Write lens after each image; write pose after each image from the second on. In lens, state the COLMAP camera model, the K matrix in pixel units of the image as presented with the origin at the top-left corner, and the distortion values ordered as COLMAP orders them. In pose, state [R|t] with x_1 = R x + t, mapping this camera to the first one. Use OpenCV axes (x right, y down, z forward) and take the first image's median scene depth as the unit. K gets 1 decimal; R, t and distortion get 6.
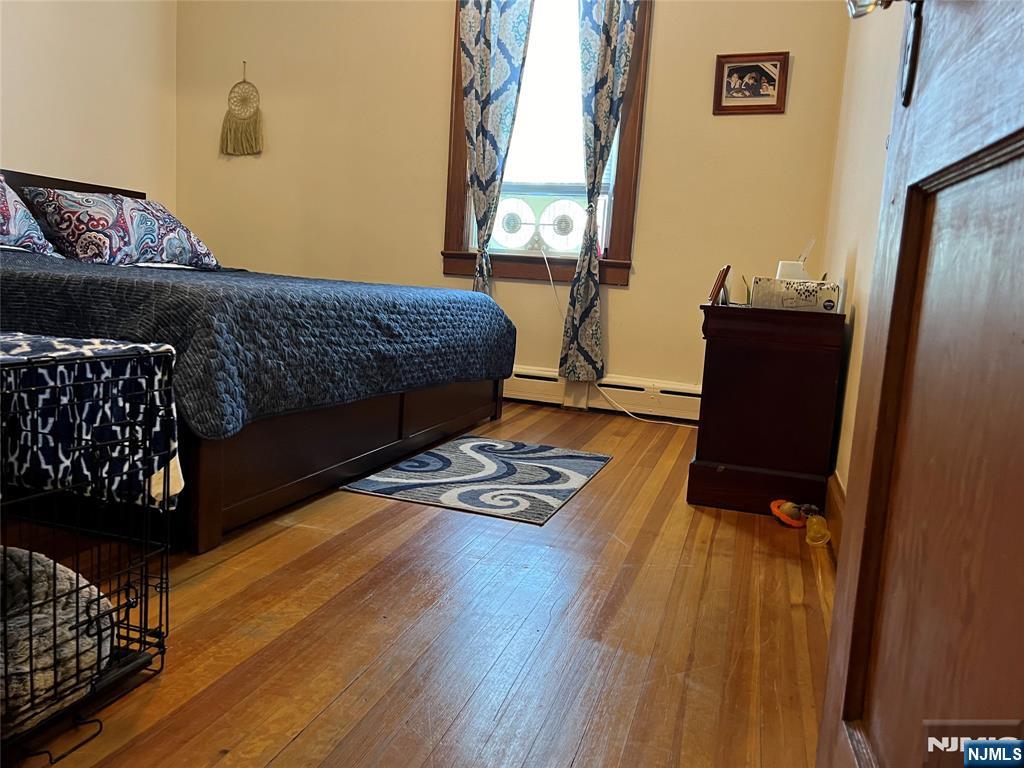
lens RADIAL K [[778.7, 0, 511.0], [0, 778.7, 381.7], [0, 0, 1]] dist [0.040980, -0.005095]
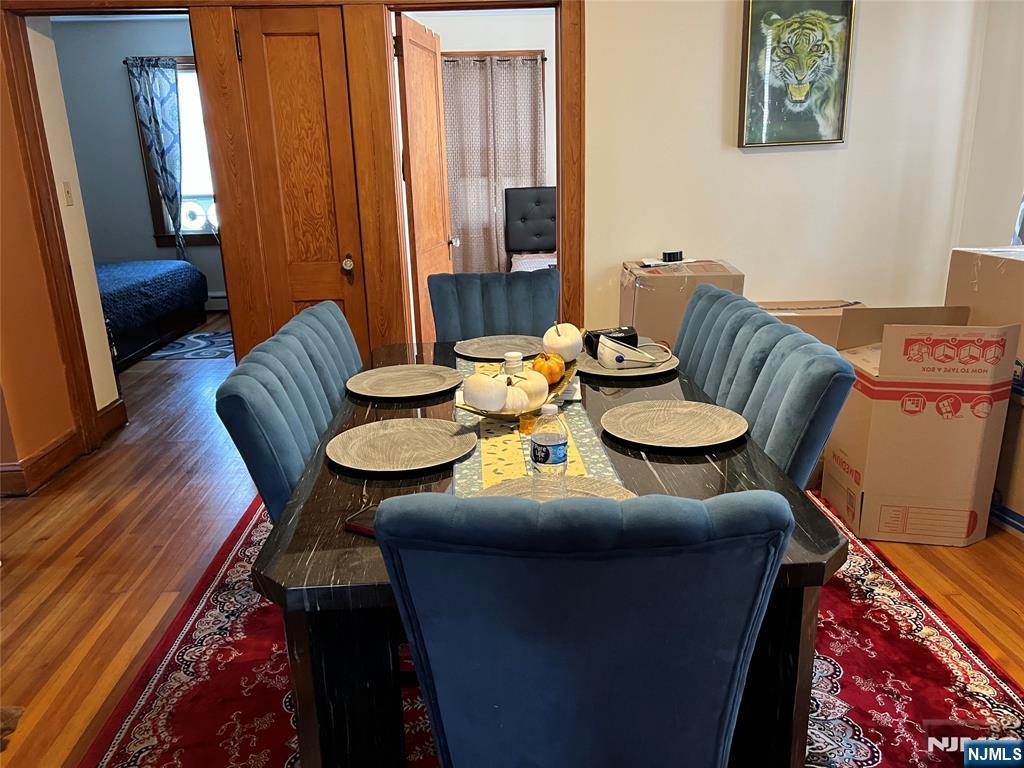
lens RADIAL K [[778.7, 0, 513.2], [0, 778.7, 383.6], [0, 0, 1]] dist [0.040980, -0.005095]
pose [[0.931948, -0.183748, 0.312585, 0.058932], [0.131223, 0.974568, 0.181653, -0.057590], [-0.338014, -0.128272, 0.932359, -1.090659]]
